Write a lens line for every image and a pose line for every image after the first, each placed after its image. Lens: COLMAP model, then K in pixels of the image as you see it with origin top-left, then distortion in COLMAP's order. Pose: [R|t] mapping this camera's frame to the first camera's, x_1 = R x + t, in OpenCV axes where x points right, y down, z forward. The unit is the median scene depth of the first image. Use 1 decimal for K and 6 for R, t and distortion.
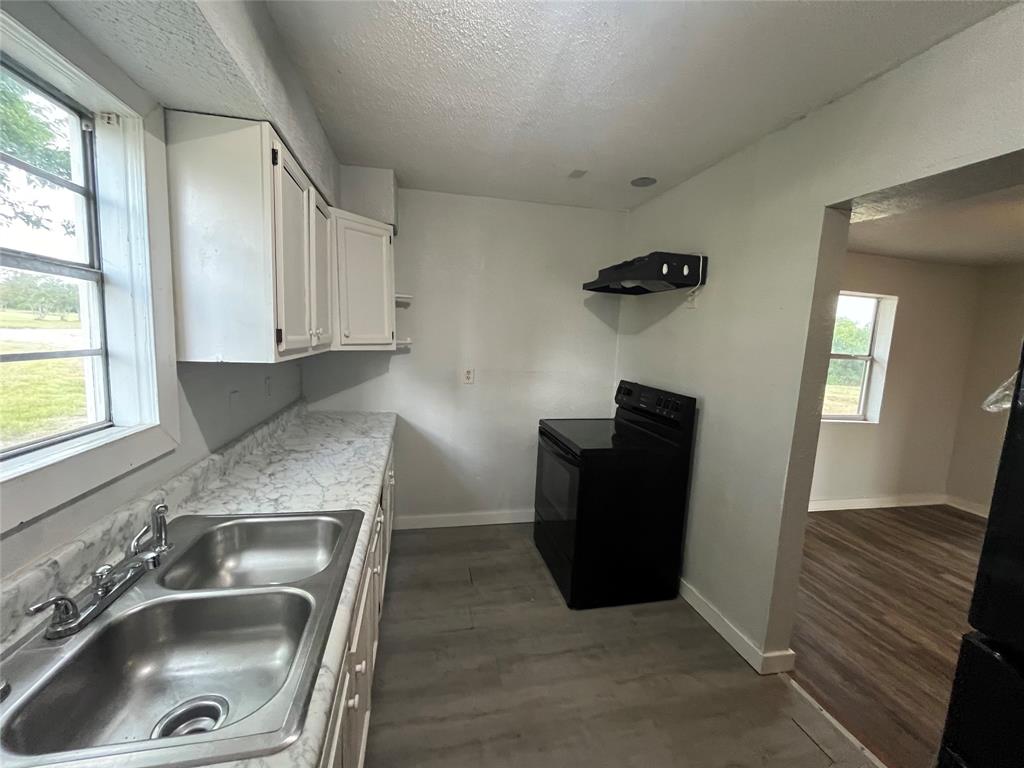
lens RADIAL K [[415.0, 0, 513.5], [0, 415.0, 377.7], [0, 0, 1]] dist [0.002720, 0.000225]
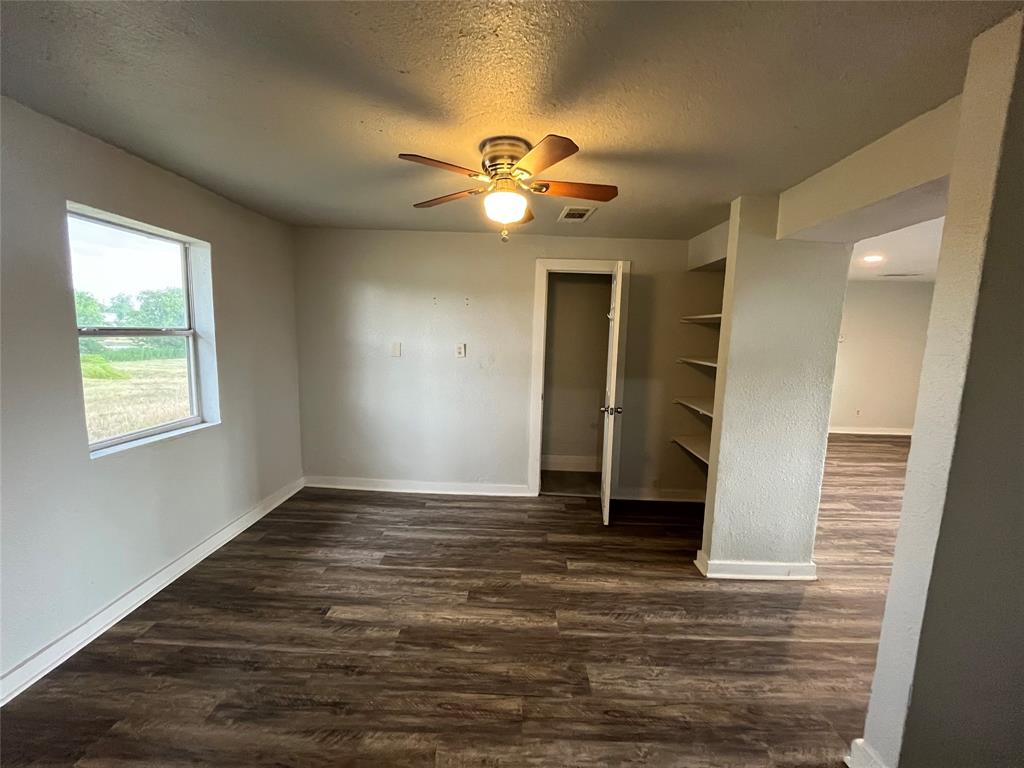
lens RADIAL K [[415.0, 0, 512.1], [0, 415.0, 375.3], [0, 0, 1]] dist [0.002720, 0.000225]
pose [[0.238531, -0.181193, 0.954082, 0.339726], [0.082197, 0.982682, 0.166074, -0.051286], [-0.967650, 0.038809, 0.249293, 0.343341]]
